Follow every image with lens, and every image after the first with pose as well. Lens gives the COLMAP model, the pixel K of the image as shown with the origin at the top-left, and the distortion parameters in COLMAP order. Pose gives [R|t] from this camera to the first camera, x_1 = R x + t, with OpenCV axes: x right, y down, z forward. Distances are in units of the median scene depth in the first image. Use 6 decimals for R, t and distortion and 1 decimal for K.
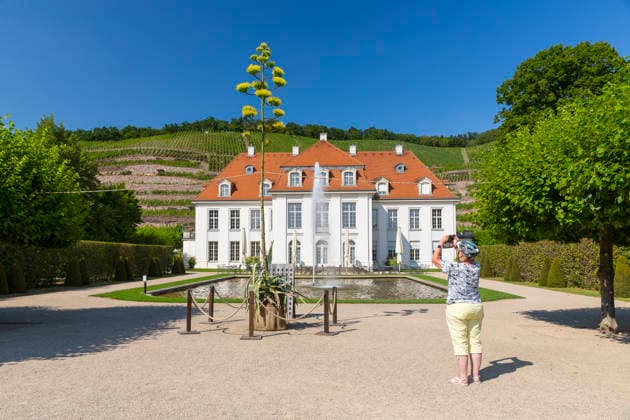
lens RADIAL K [[562.6, 0, 315.0], [0, 562.6, 210.0], [0, 0, 1]] dist [0.004751, 0.009059]
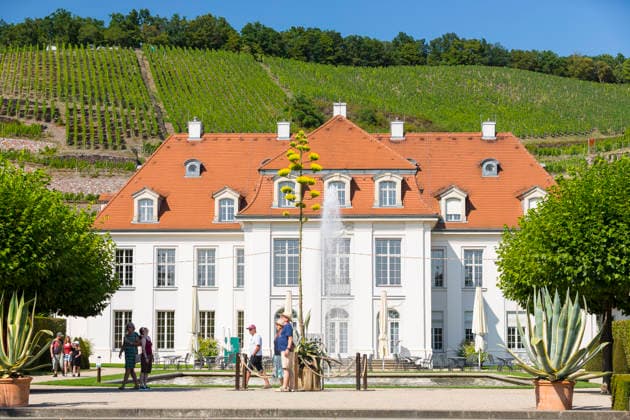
lens RADIAL K [[1484.1, 0, 336.8], [0, 1484.1, 131.9], [0, 0, 1]] dist [0.058866, 0.165877]
pose [[0.999763, 0.006825, 0.020650, -0.017414], [-0.005467, 0.997863, -0.065111, -0.021294], [-0.021050, 0.064983, 0.997664, -0.399032]]
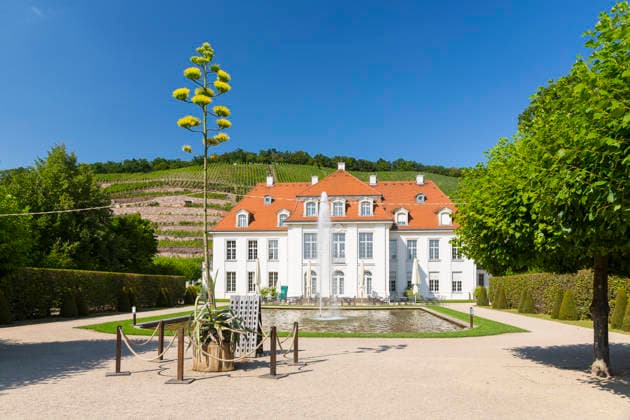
lens RADIAL K [[554.0, 0, 337.6], [0, 554.0, 260.7], [0, 0, 1]] dist [-0.003532, -0.004149]
pose [[0.999873, 0.001012, -0.015925, 0.025751], [-0.000462, 0.999403, 0.034548, 0.002060], [0.015951, -0.034536, 0.999276, 0.028162]]
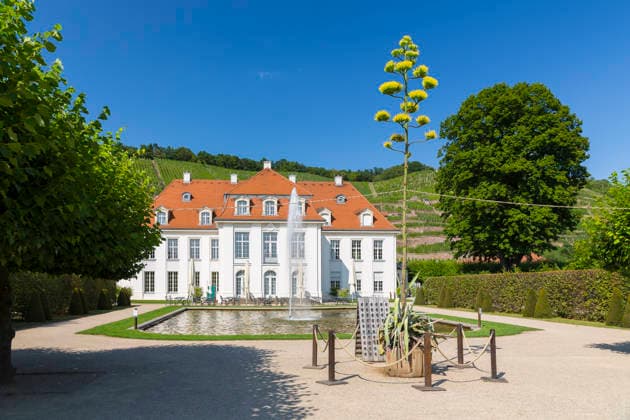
lens RADIAL K [[555.1, 0, 304.6], [0, 555.1, 251.2], [0, 0, 1]] dist [-0.000006, -0.003802]
pose [[0.987636, 0.009755, 0.156460, -0.076625], [-0.012584, 0.999775, 0.017103, 0.002449], [-0.156258, -0.018861, 0.987536, 0.040211]]
